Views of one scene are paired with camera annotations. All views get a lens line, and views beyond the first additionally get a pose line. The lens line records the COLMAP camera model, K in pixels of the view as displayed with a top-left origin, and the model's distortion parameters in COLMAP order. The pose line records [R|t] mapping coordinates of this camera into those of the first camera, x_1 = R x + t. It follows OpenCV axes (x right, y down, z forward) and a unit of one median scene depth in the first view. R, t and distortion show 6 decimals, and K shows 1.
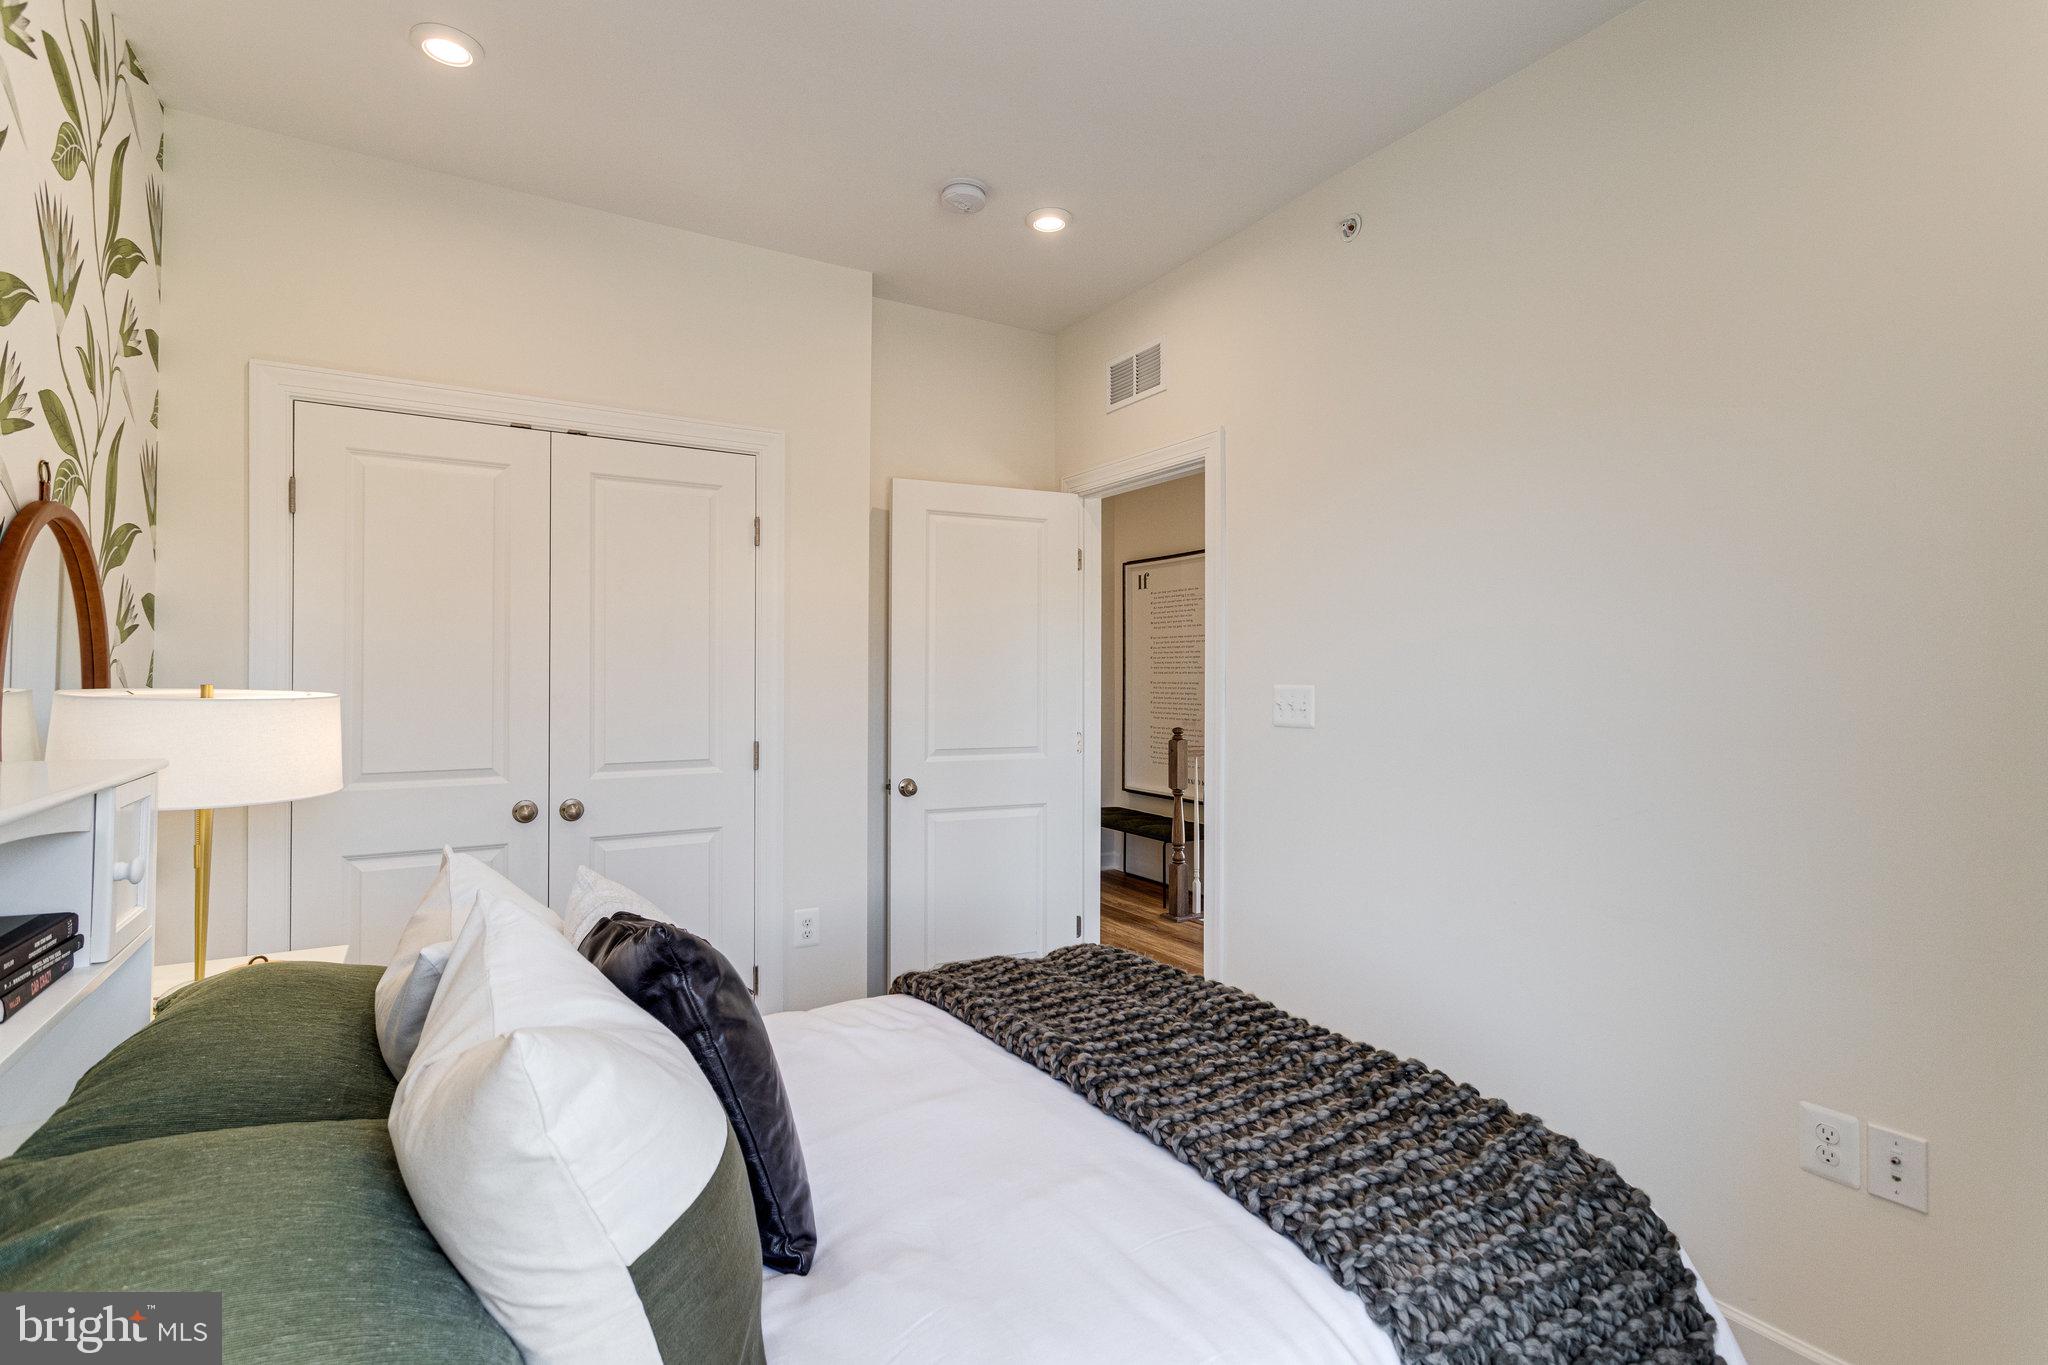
lens RADIAL K [[993.5, 0, 1024.7], [0, 993.5, 680.9], [0, 0, 1]] dist [-0.002585, 0.001548]
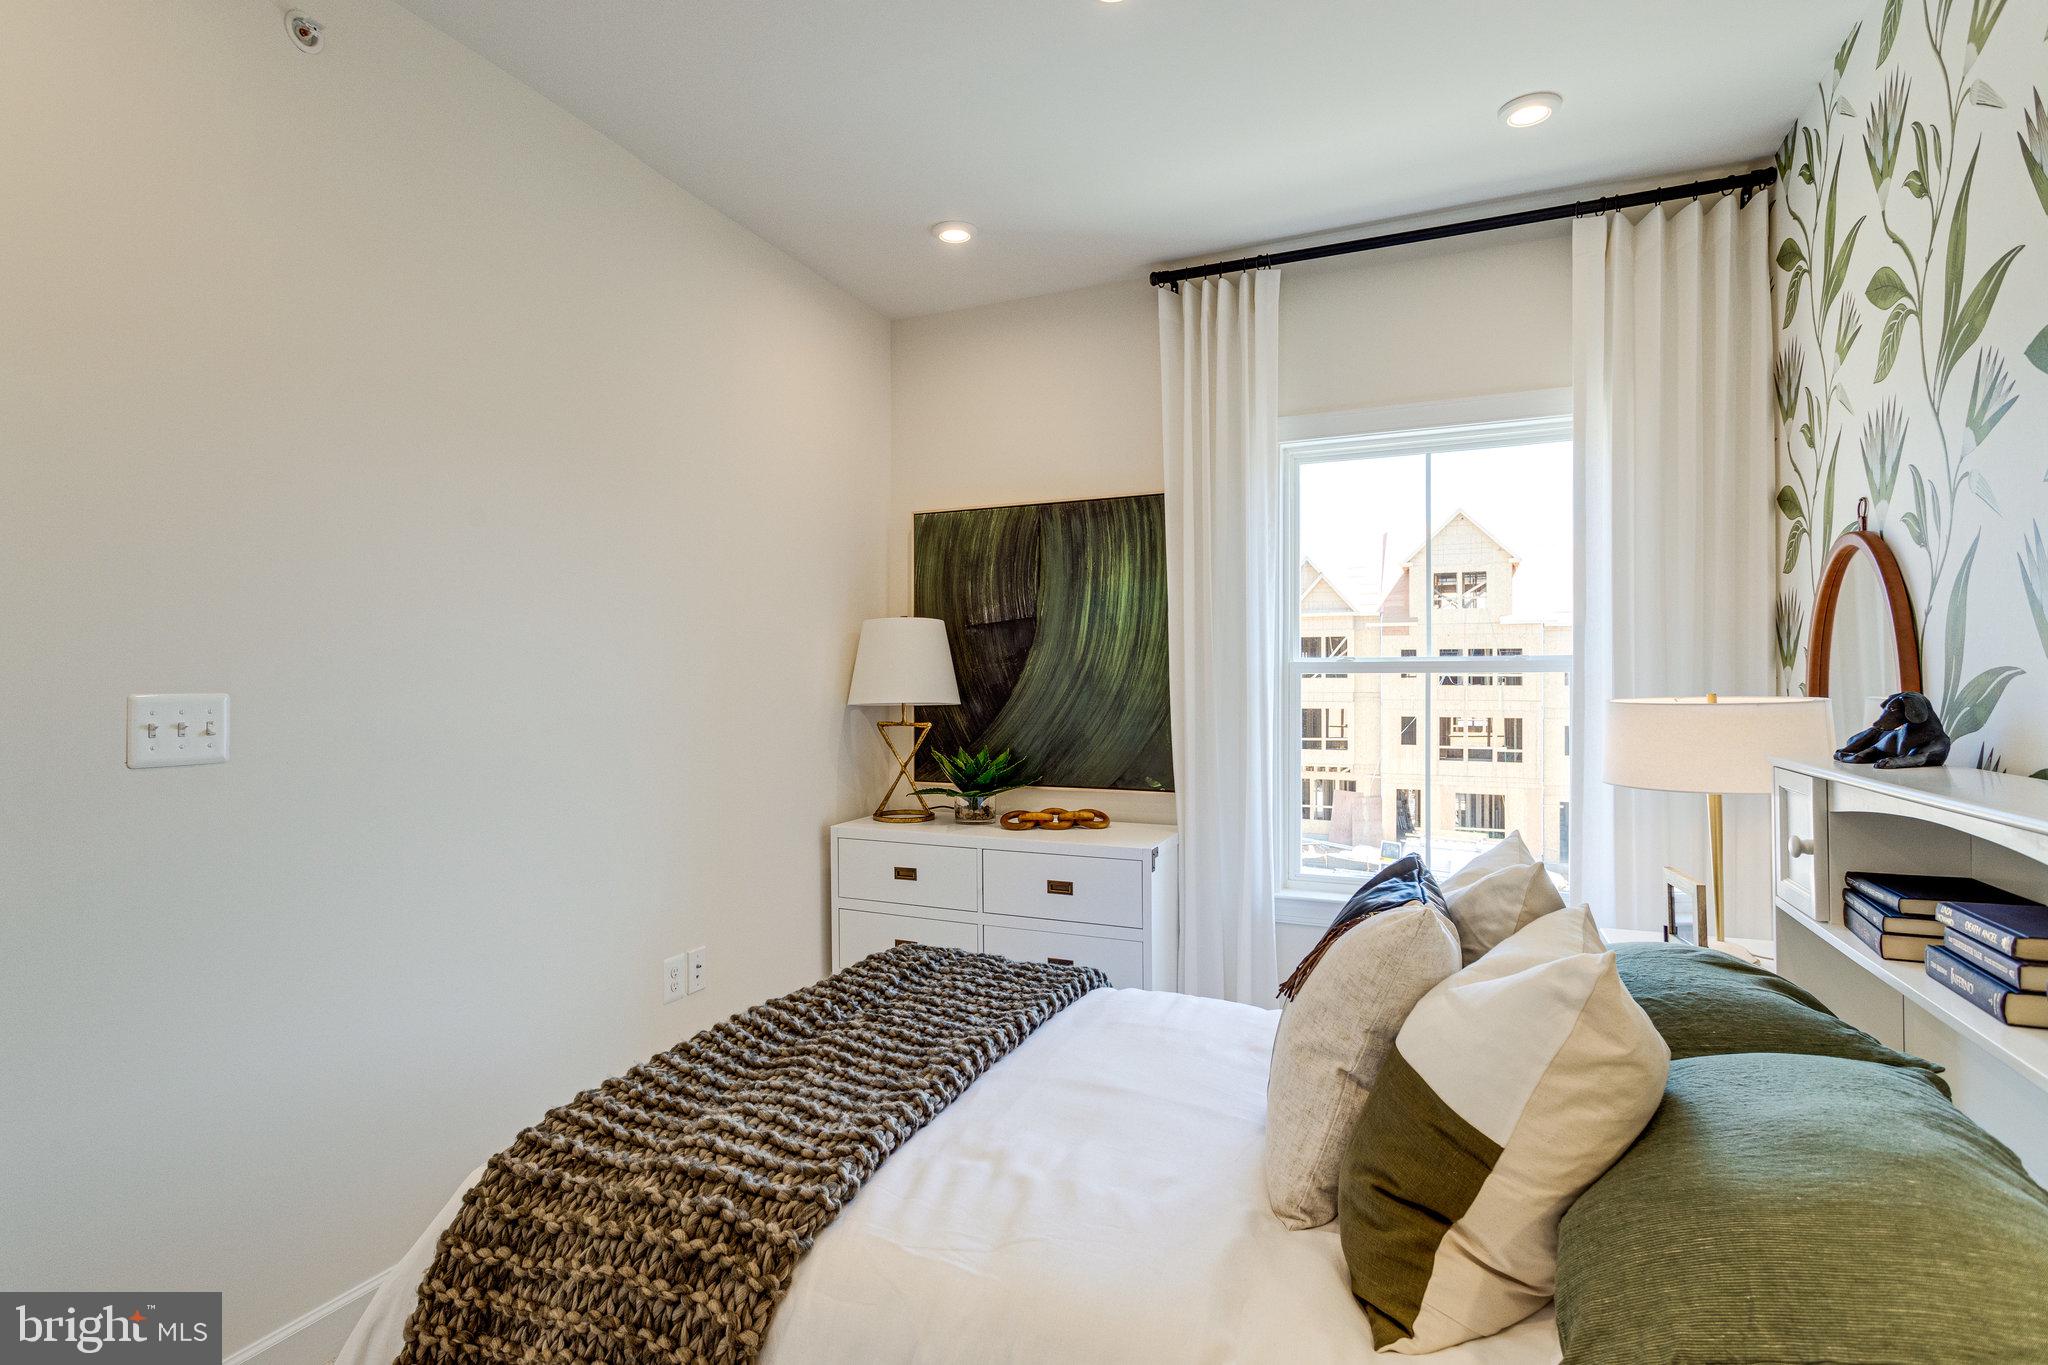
lens RADIAL K [[993.5, 0, 1024.1], [0, 993.5, 682.9], [0, 0, 1]] dist [-0.002585, 0.001548]
pose [[-0.584802, 0.003230, 0.811170, -0.611059], [-0.004405, 0.999965, -0.007158, -0.000493], [-0.811164, -0.007759, -0.584767, 1.152603]]
